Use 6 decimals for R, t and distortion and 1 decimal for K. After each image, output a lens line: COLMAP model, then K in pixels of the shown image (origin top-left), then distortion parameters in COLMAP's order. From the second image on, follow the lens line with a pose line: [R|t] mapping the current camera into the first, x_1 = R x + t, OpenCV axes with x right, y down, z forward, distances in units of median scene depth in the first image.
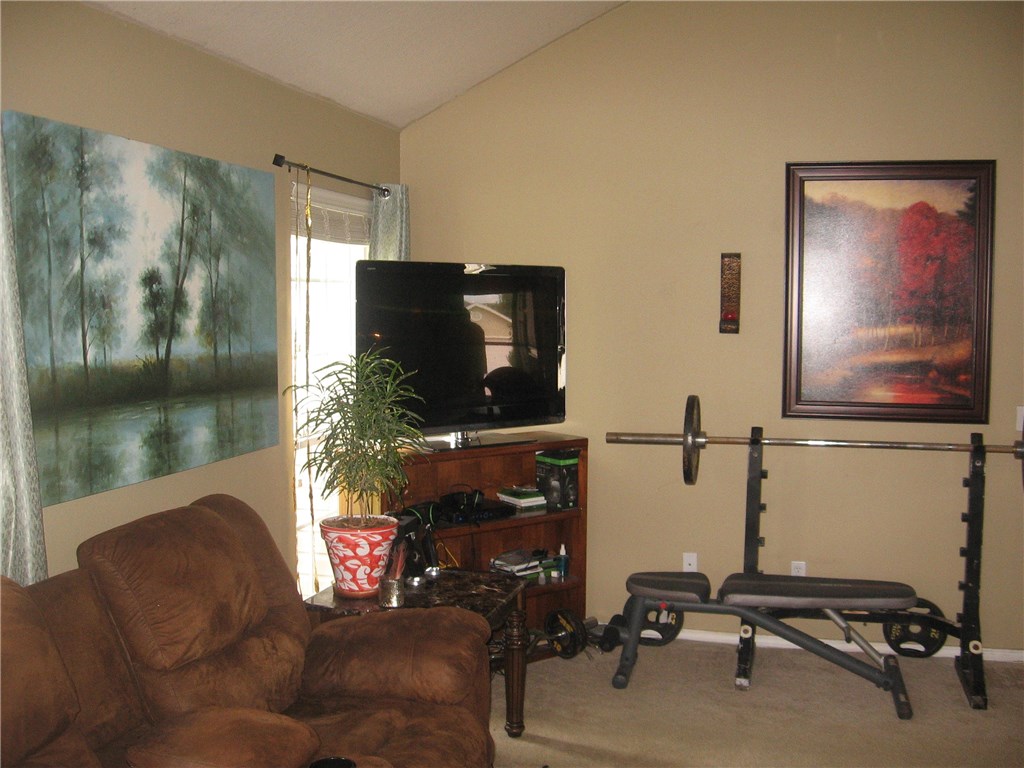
lens RADIAL K [[1072.0, 0, 507.3], [0, 1072.0, 378.6], [0, 0, 1]] dist [-0.109209, 0.000000]
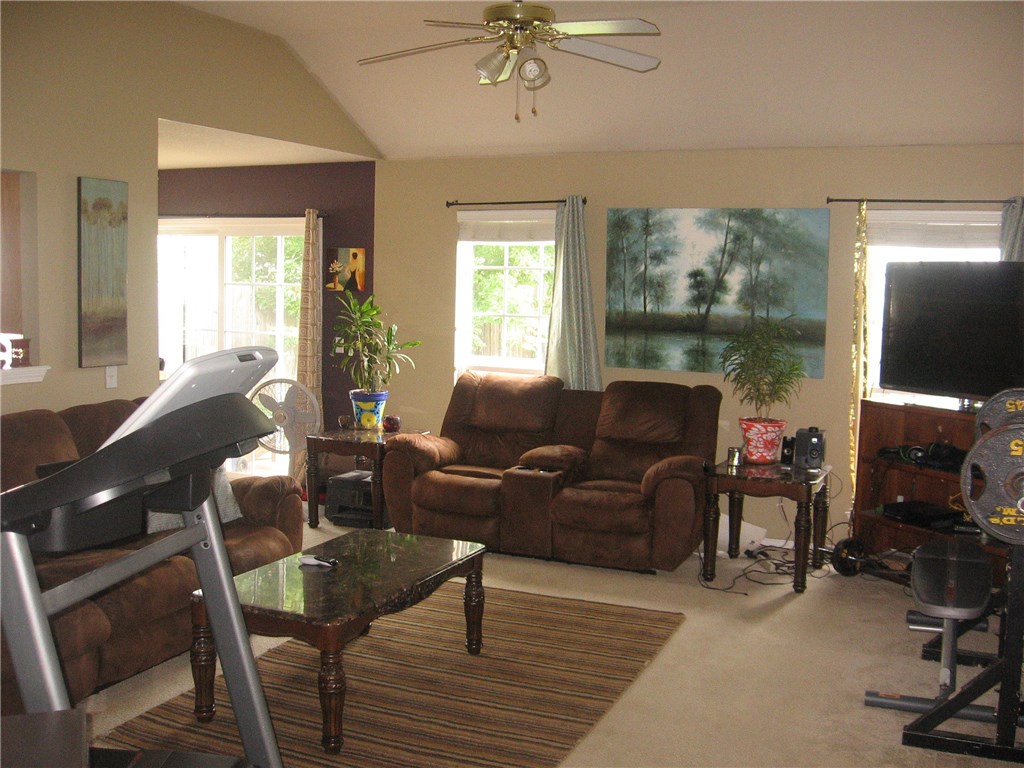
lens RADIAL K [[1072.0, 0, 516.7], [0, 1072.0, 381.7], [0, 0, 1]] dist [-0.109209, 0.000000]
pose [[-0.150738, 0.089592, -0.984506, 1.663478], [-0.090167, 0.990488, 0.103941, -0.067148], [0.984453, 0.104437, -0.141226, 0.910927]]
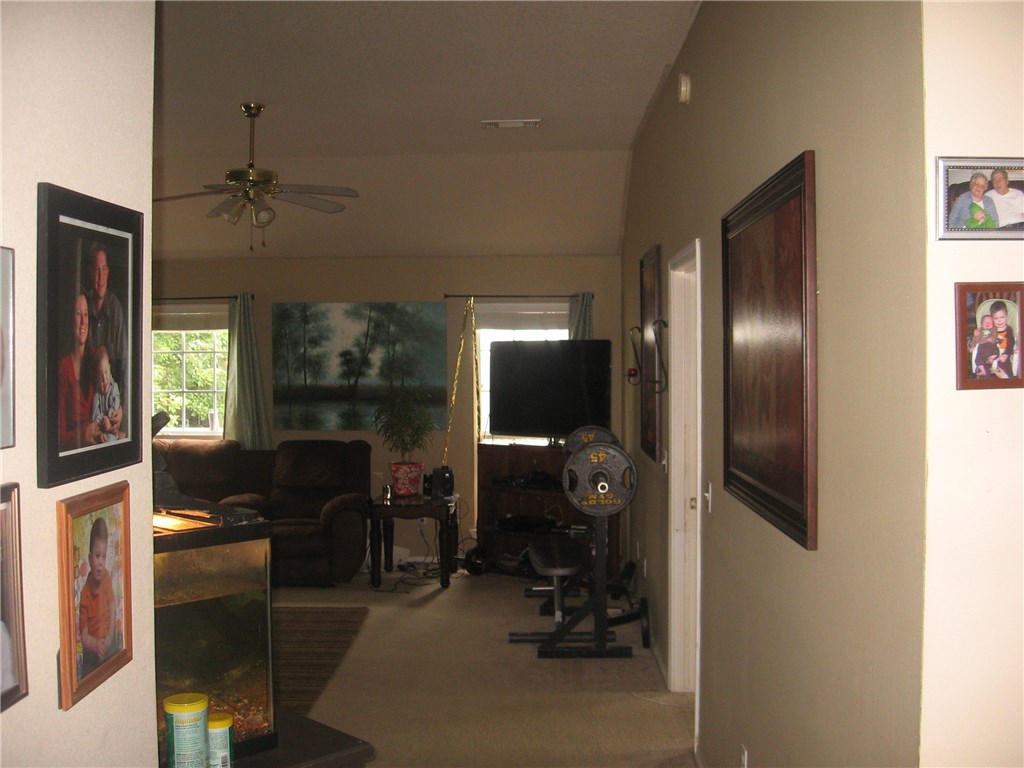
lens RADIAL K [[1072.0, 0, 515.6], [0, 1072.0, 379.1], [0, 0, 1]] dist [-0.109209, 0.000000]
pose [[0.242863, 0.019418, -0.969866, 2.192758], [-0.066388, 0.997788, 0.003353, -0.064414], [0.967786, 0.063573, 0.243615, 0.717768]]
